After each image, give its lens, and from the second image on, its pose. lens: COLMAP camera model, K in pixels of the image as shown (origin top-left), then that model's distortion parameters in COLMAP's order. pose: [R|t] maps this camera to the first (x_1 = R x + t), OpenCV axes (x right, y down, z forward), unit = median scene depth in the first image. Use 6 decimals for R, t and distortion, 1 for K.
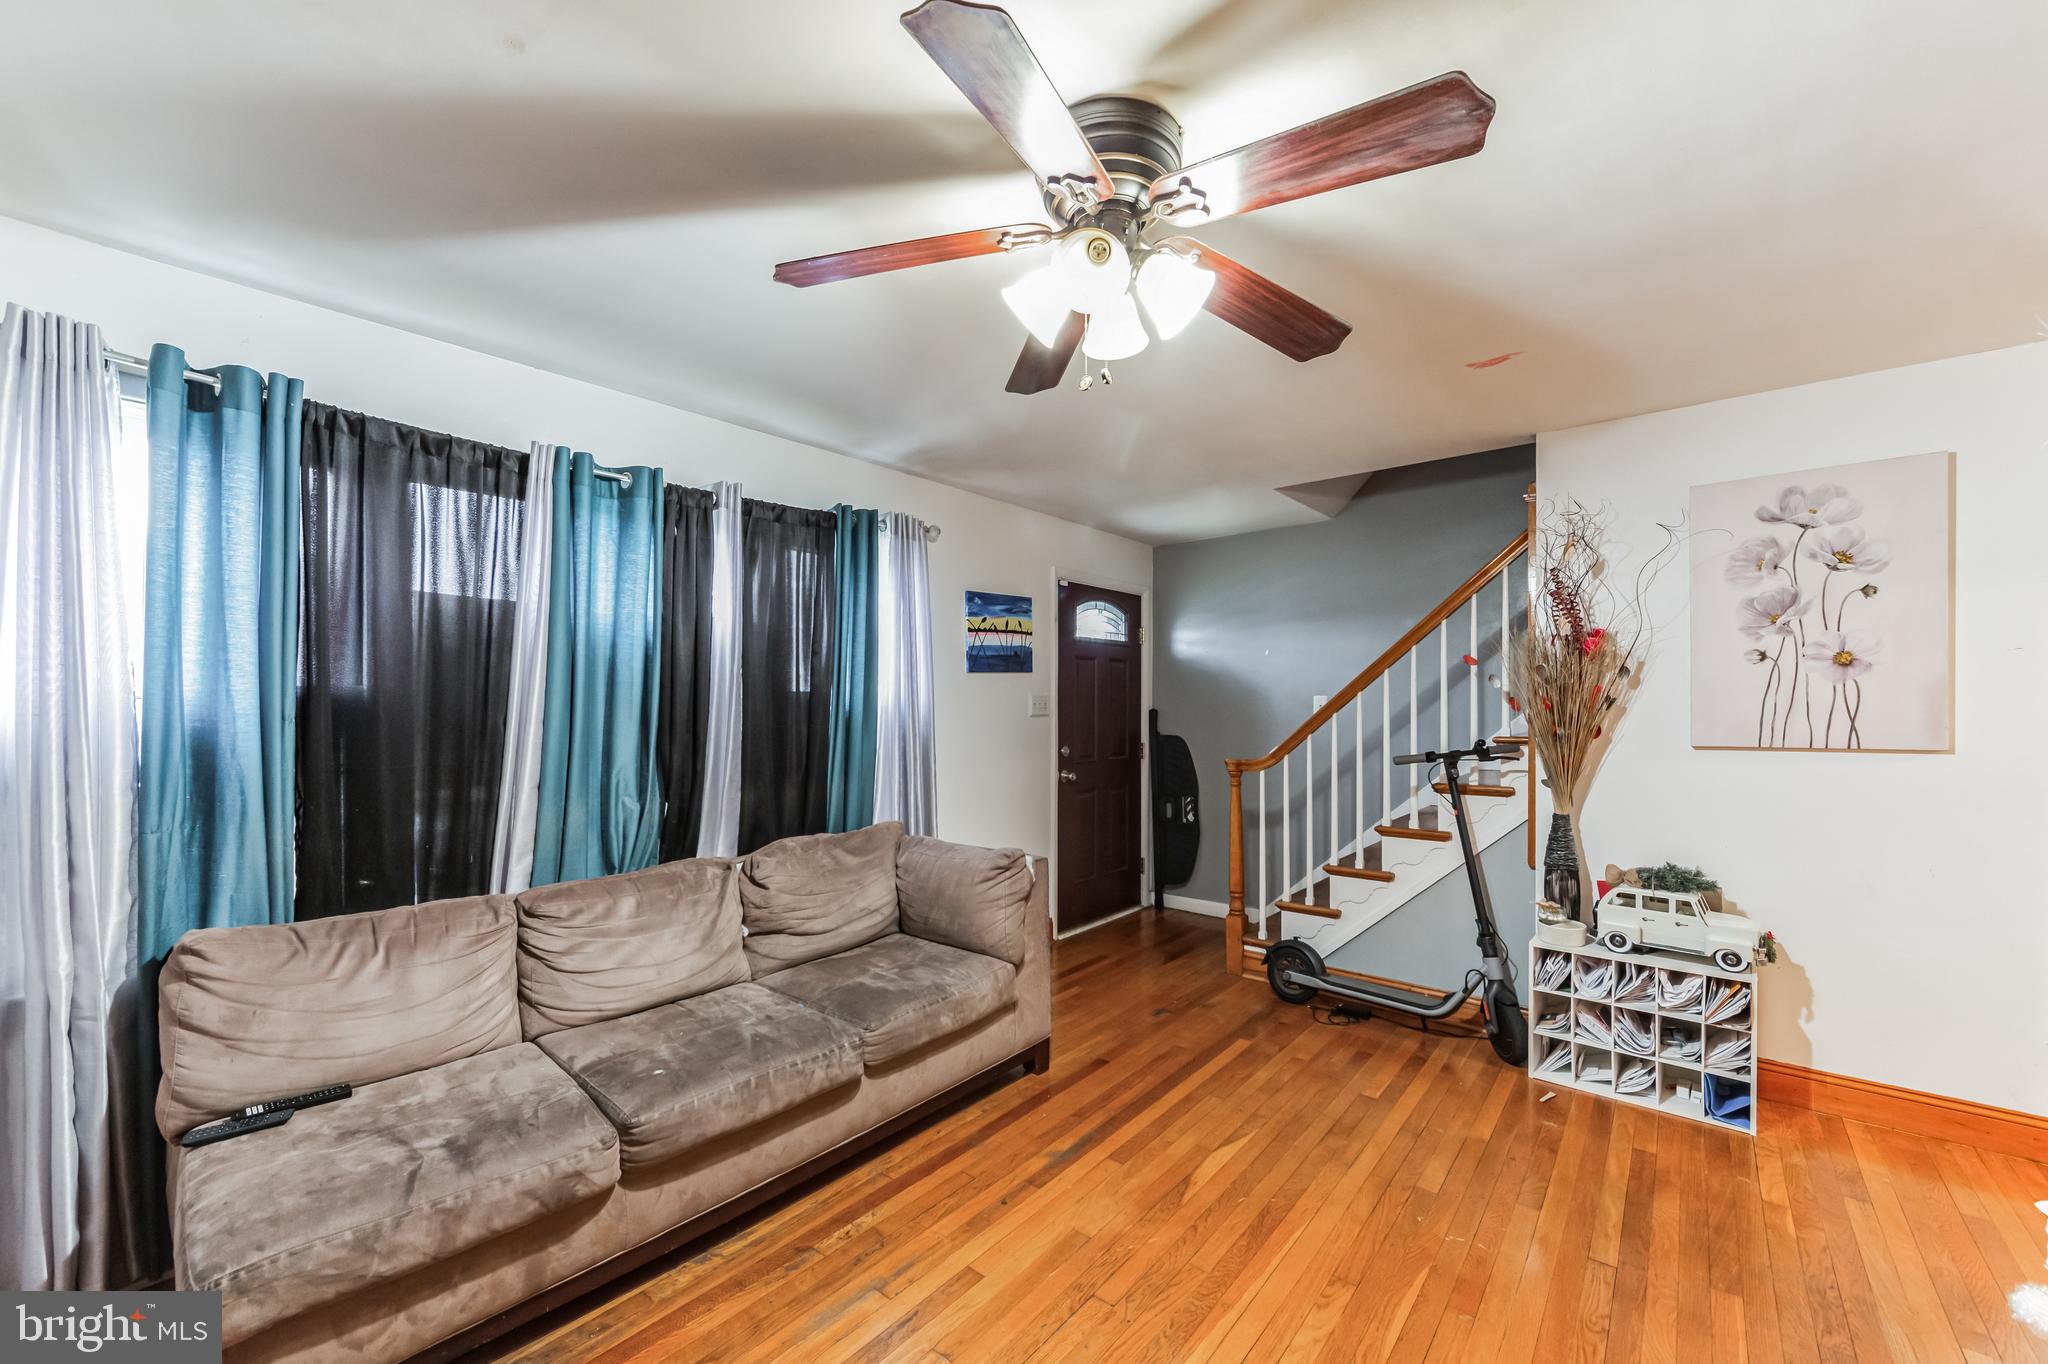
lens RADIAL K [[847.0, 0, 1021.9], [0, 847.0, 685.9], [0, 0, 1]] dist [-0.021554, -0.000140]
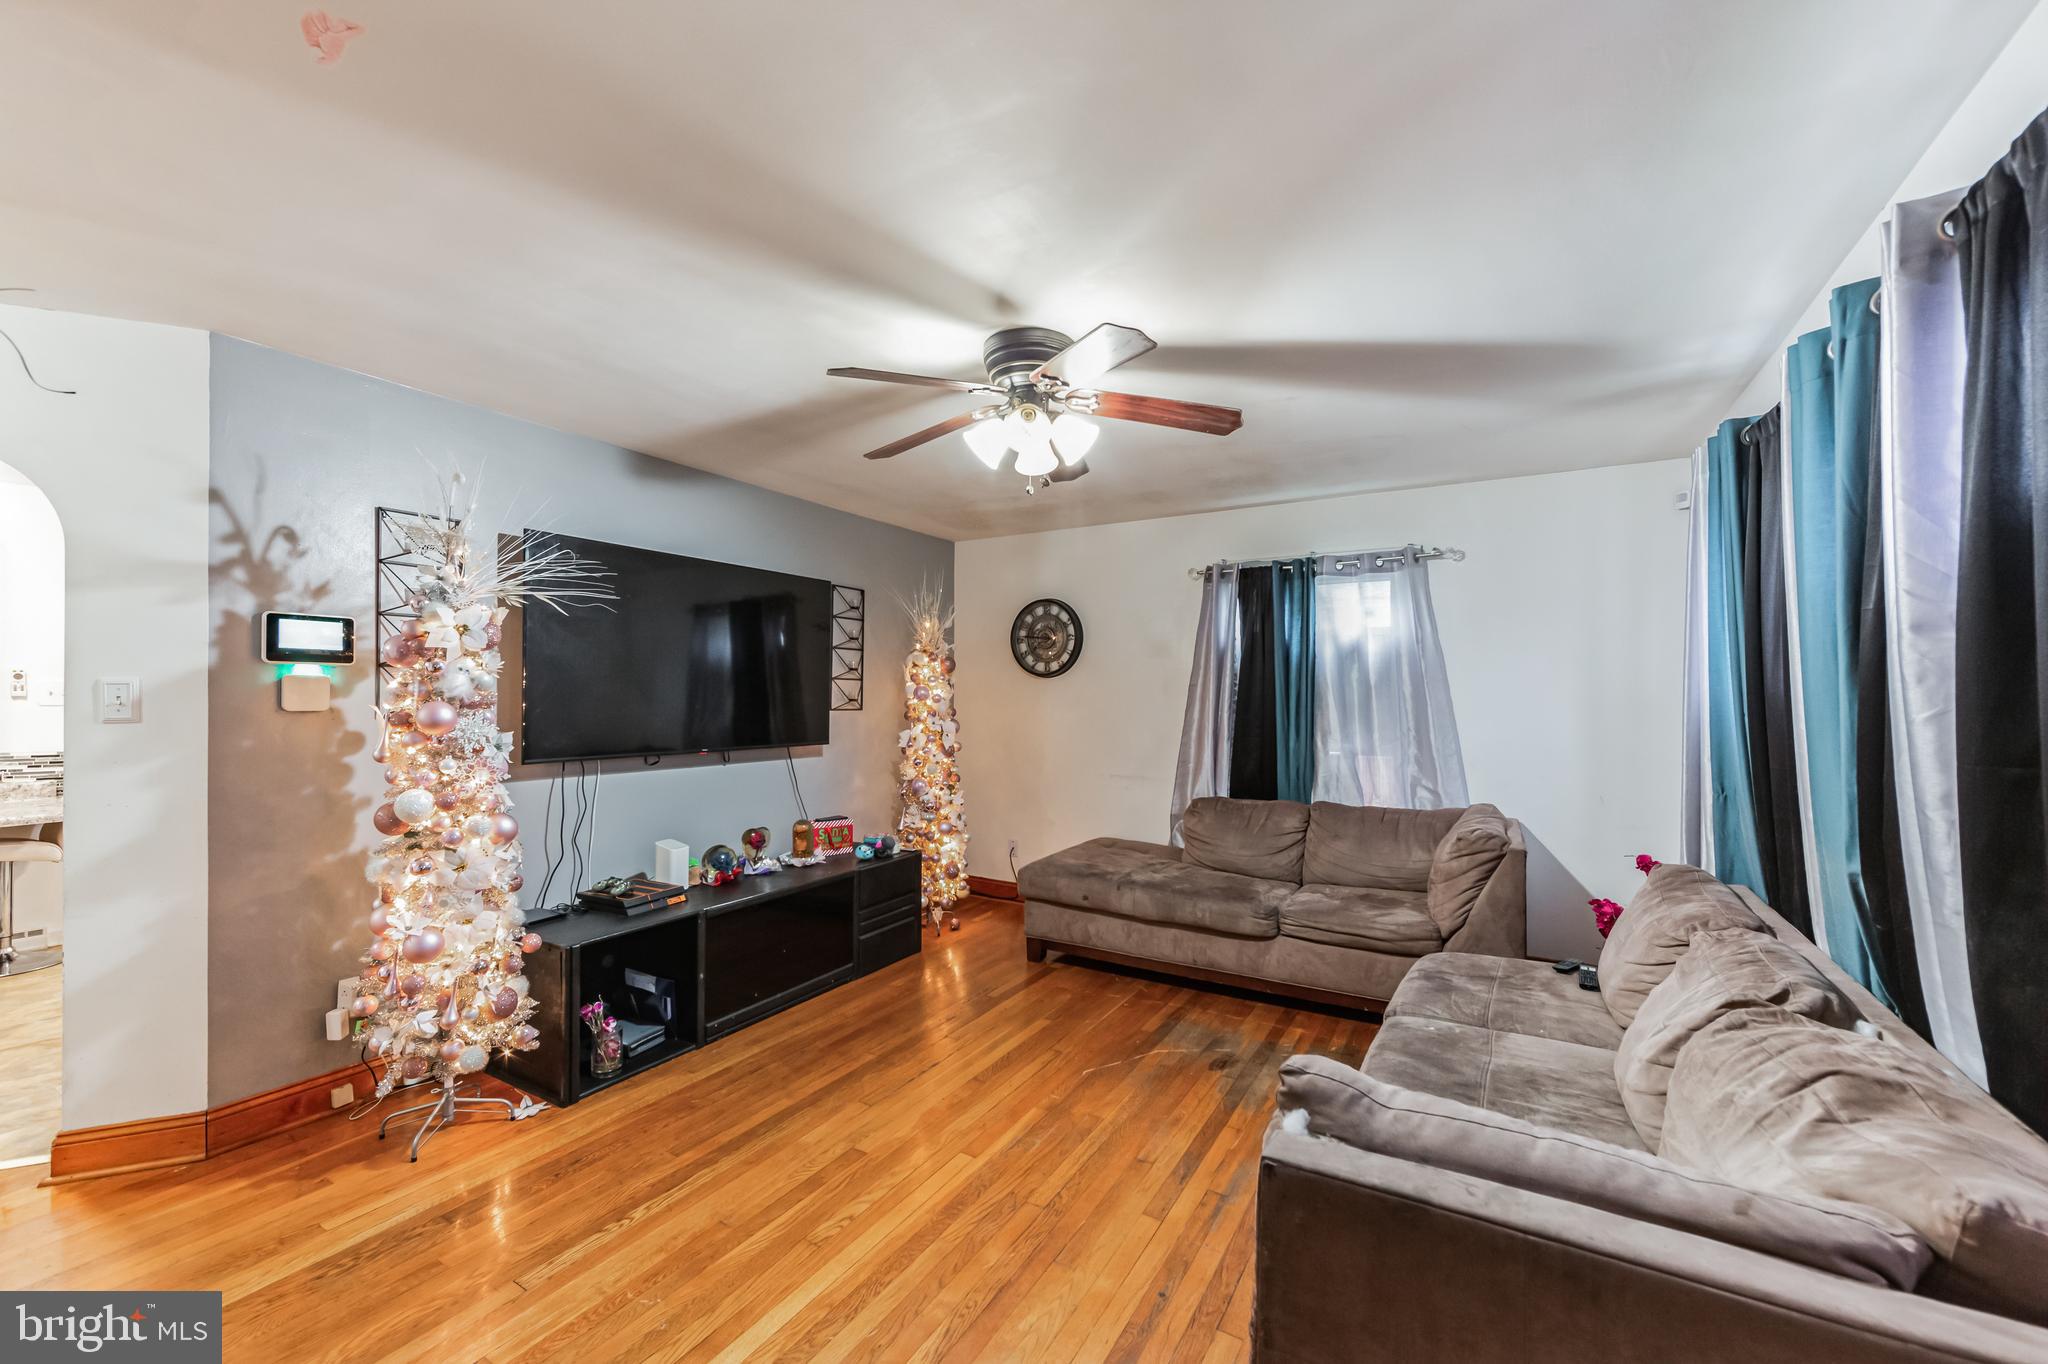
lens RADIAL K [[797.5, 0, 1019.9], [0, 797.5, 675.3], [0, 0, 1]] dist [-0.000841, -0.000601]
pose [[-0.992013, -0.011544, -0.125607, 0.142866], [-0.006409, 0.999130, -0.041207, 0.023130], [0.125973, -0.040073, -0.991224, 1.138520]]
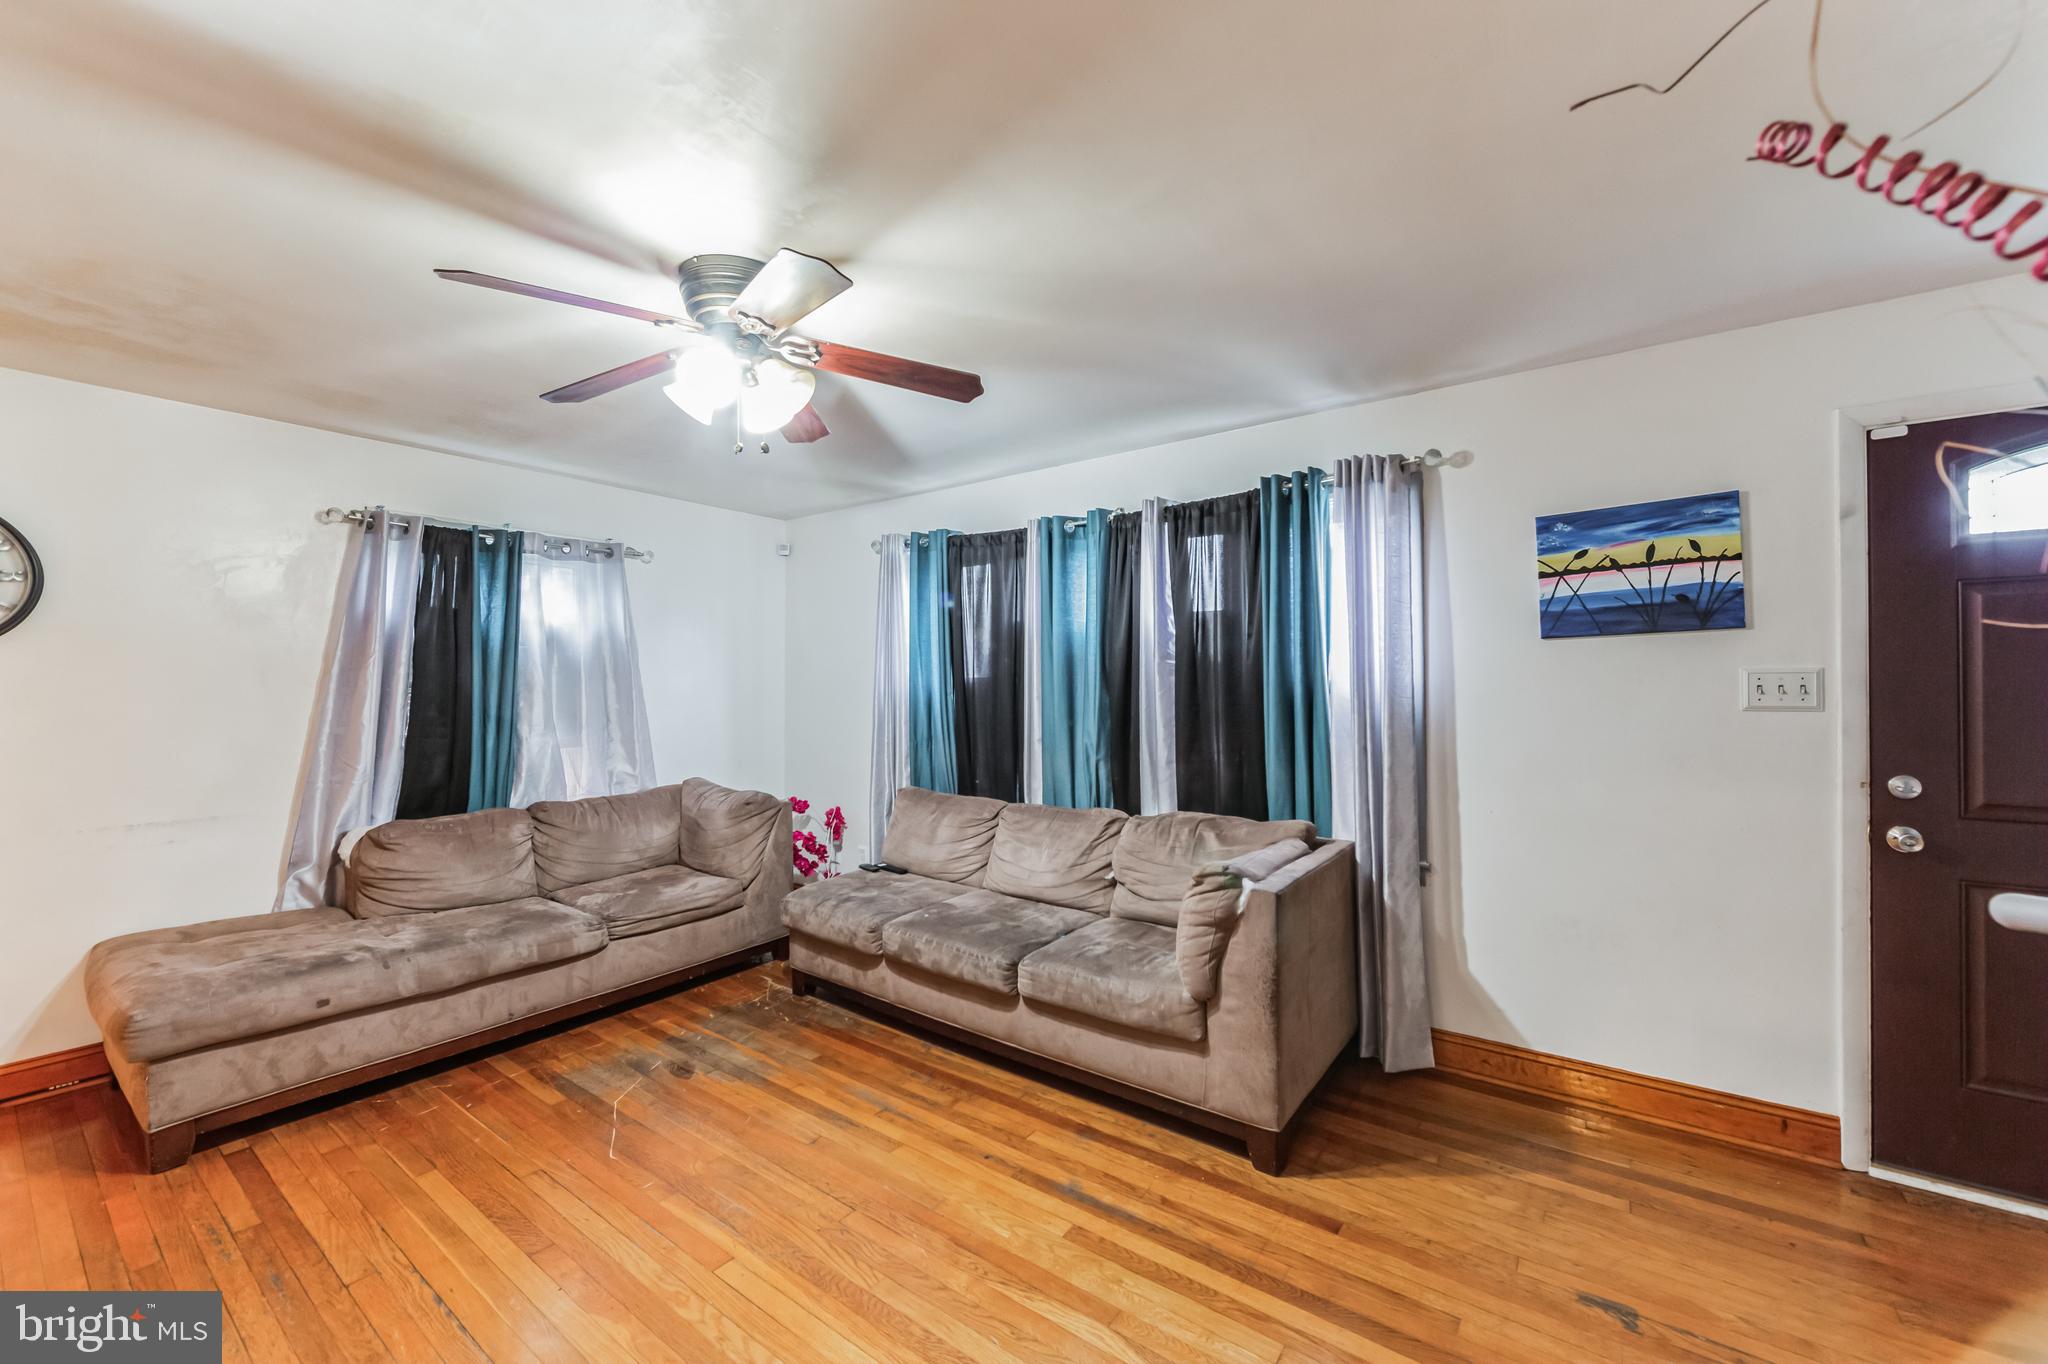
lens RADIAL K [[797.5, 0, 1019.9], [0, 797.5, 675.3], [0, 0, 1]] dist [-0.000841, -0.000601]
pose [[0.025507, -0.020005, -0.999474, 0.631621], [0.018702, 0.999634, -0.019531, 0.019624], [0.999500, -0.018194, 0.025872, 0.653407]]
